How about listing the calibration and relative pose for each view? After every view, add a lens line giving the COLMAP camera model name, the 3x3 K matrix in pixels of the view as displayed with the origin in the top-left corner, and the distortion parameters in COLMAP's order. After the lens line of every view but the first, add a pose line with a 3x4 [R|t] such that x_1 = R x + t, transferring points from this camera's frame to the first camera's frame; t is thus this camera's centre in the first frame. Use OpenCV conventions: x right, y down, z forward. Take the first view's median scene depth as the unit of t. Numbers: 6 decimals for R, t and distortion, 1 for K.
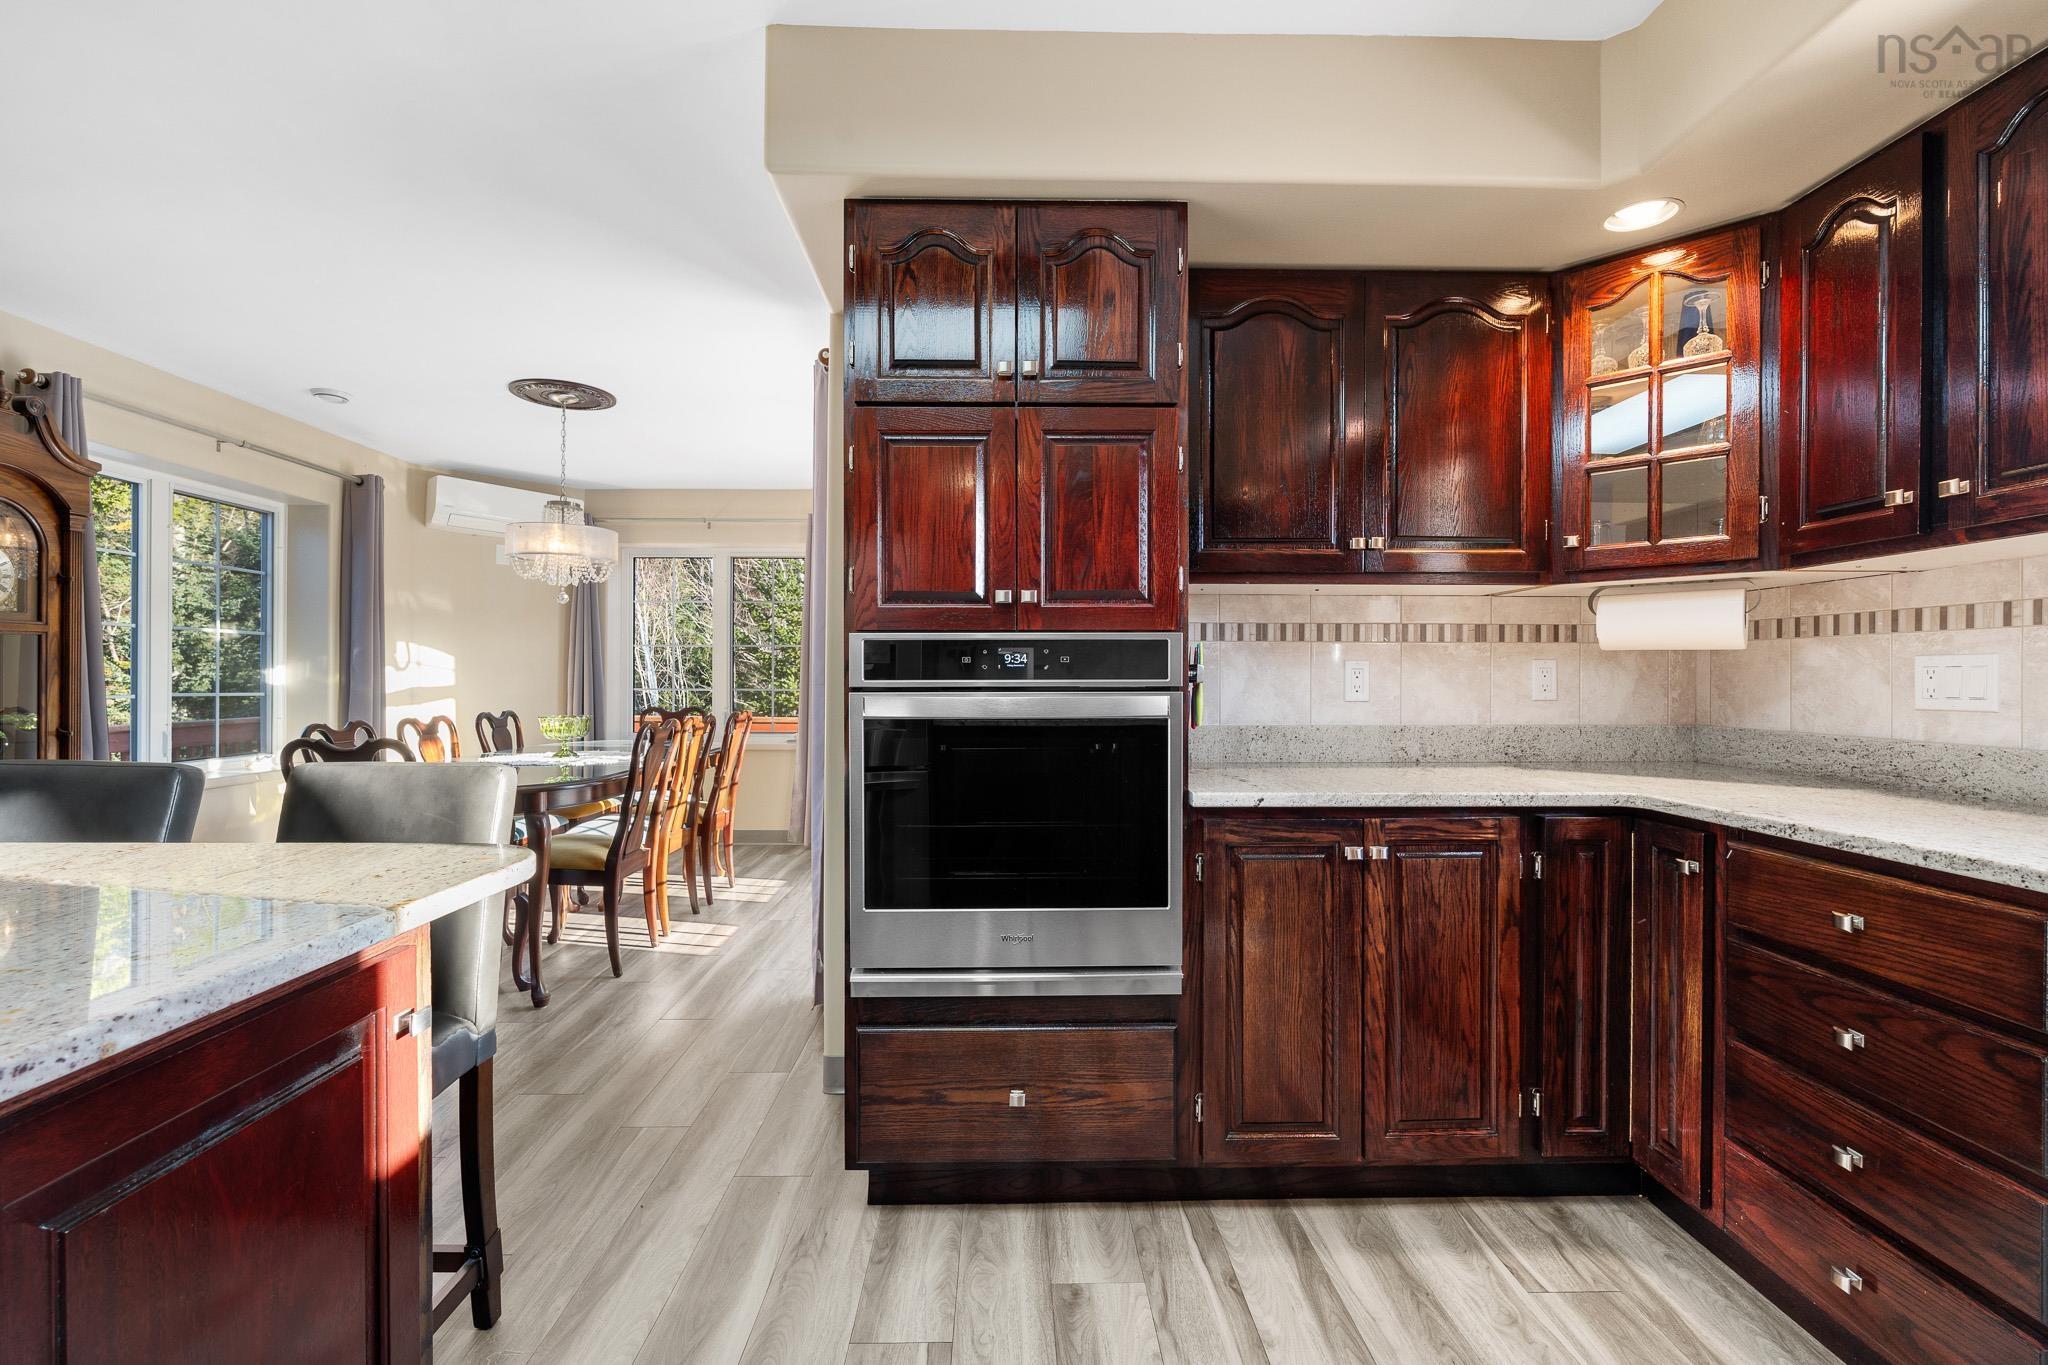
lens RADIAL K [[900.5, 0, 1023.8], [0, 900.5, 682.6], [0, 0, 1]] dist [-0.004641, 0.001127]
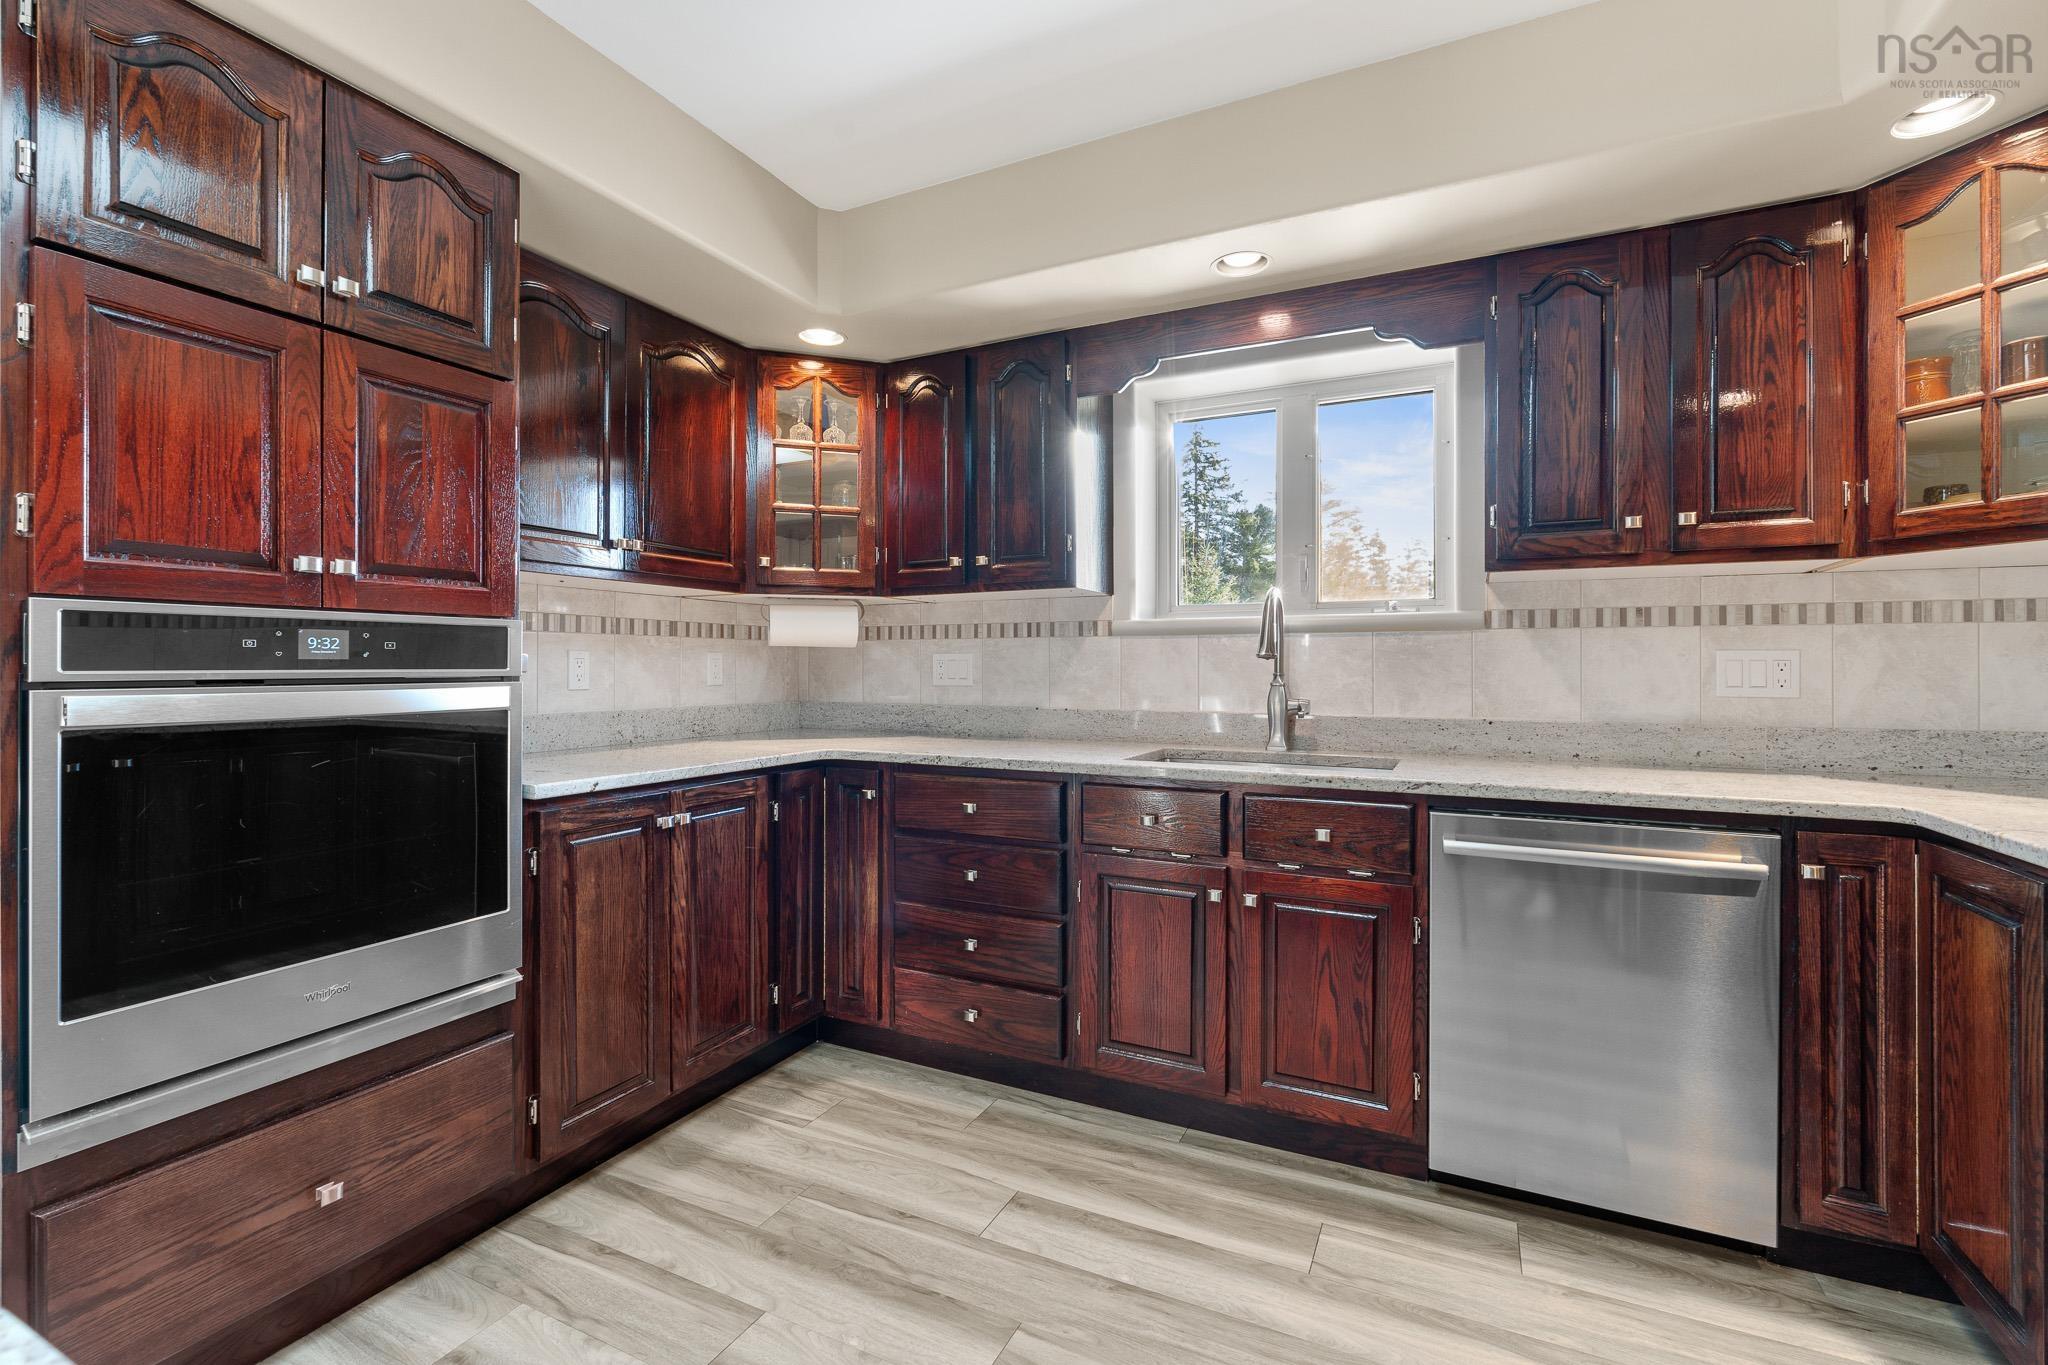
lens RADIAL K [[900.5, 0, 1025.2], [0, 900.5, 667.4], [0, 0, 1]] dist [-0.004641, 0.001127]
pose [[0.460071, -0.001239, 0.887881, -0.424196], [0.007354, 0.999970, -0.002415, 0.001298], [-0.887851, 0.007641, 0.460067, 0.078899]]
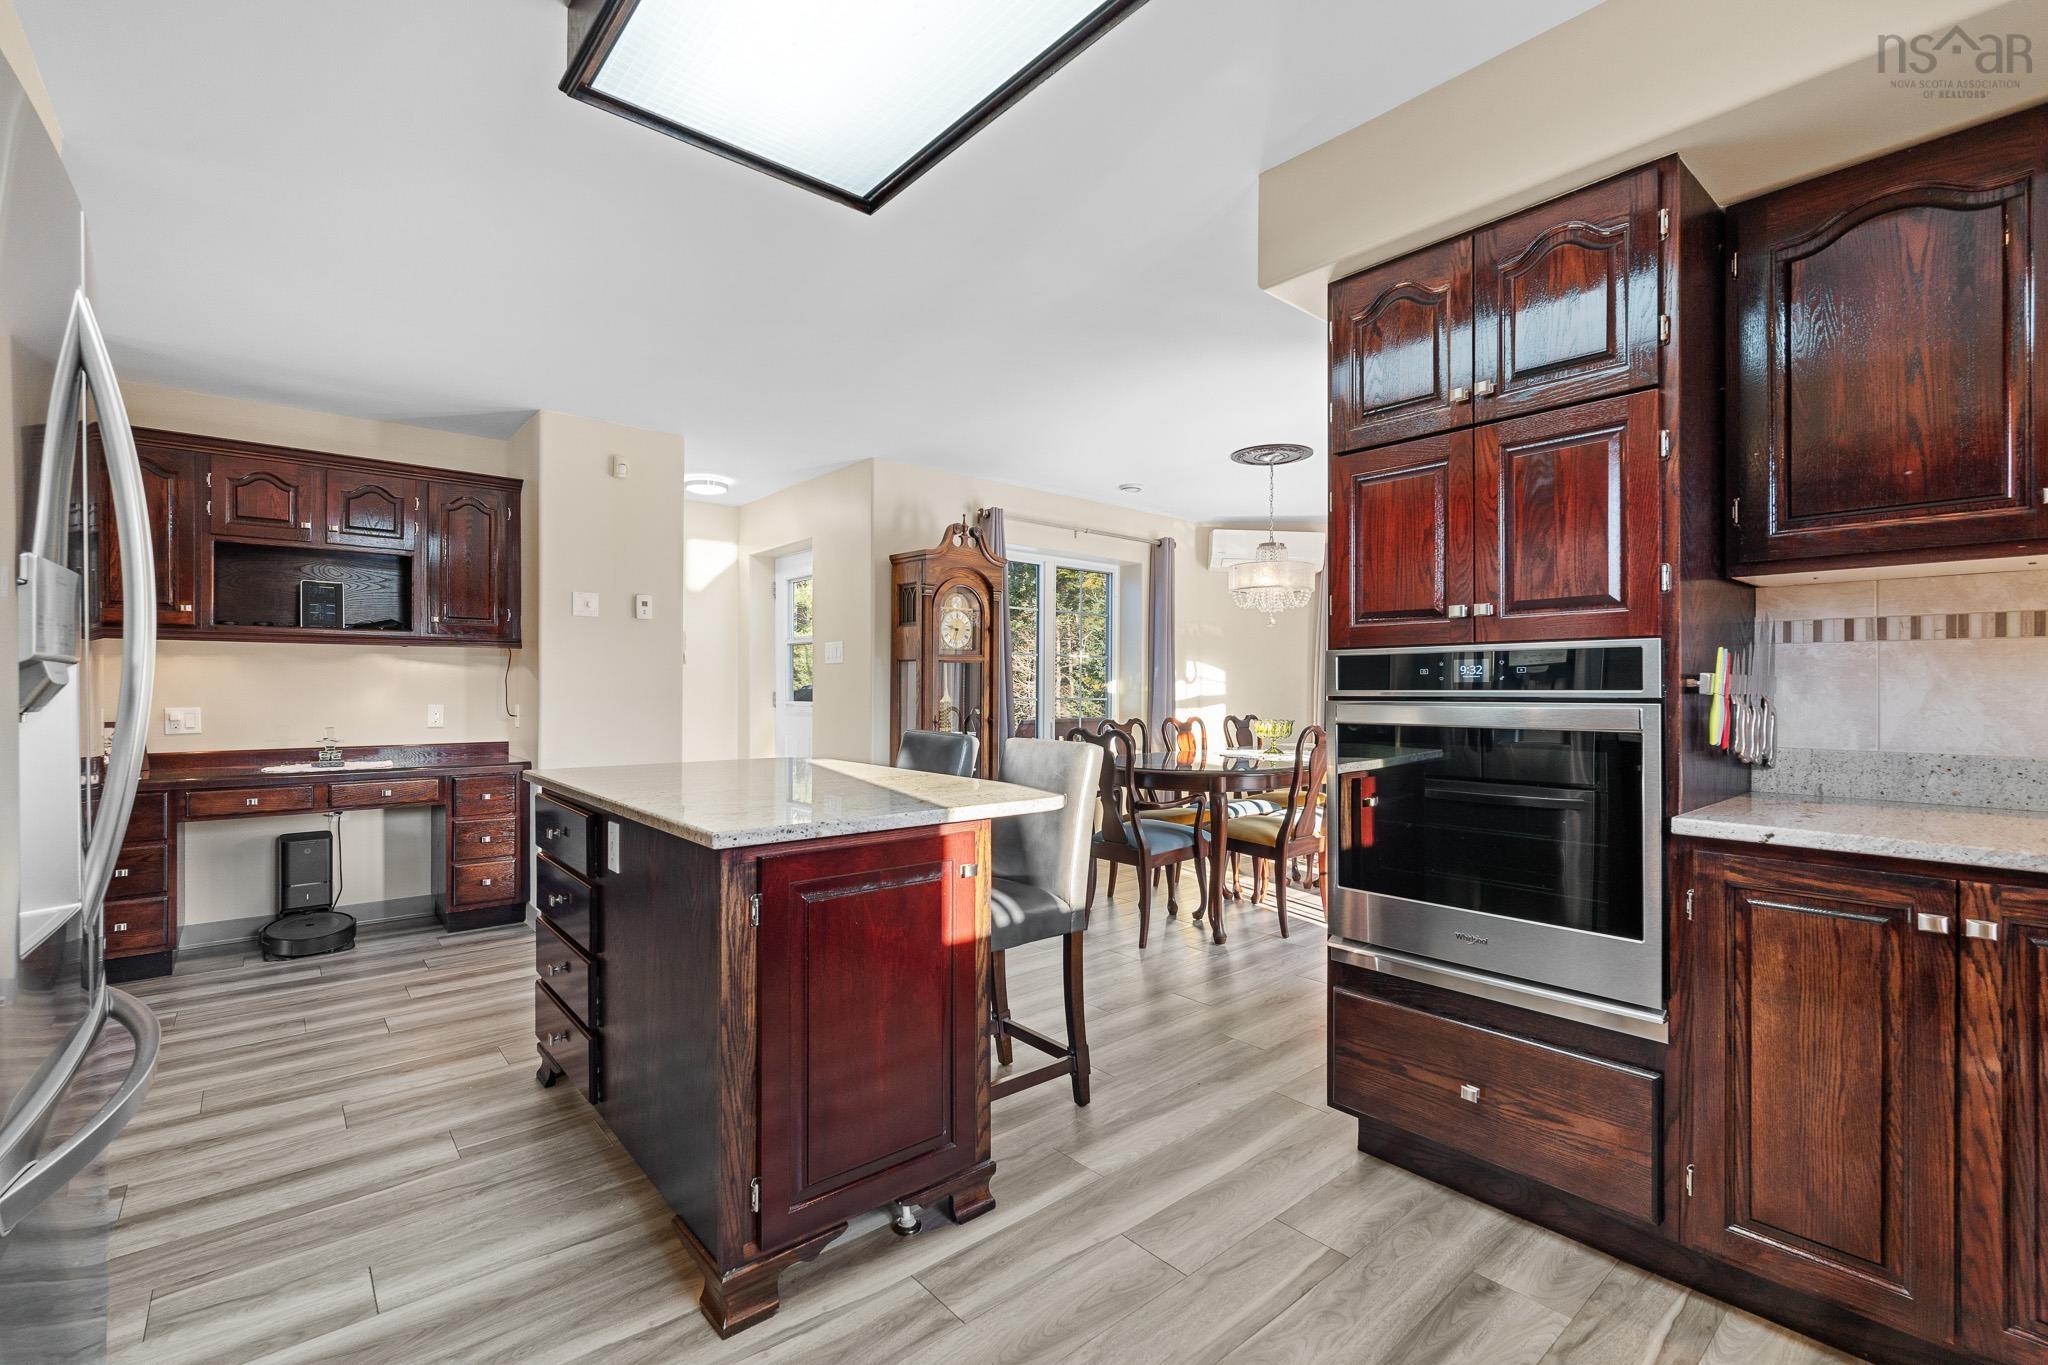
lens RADIAL K [[900.5, 0, 1022.6], [0, 900.5, 691.8], [0, 0, 1]] dist [-0.004641, 0.001127]
pose [[0.635206, 0.004191, -0.772332, 0.457604], [-0.005230, 0.999986, 0.001124, 0.000167], [0.772325, 0.003325, 0.635219, -0.059615]]
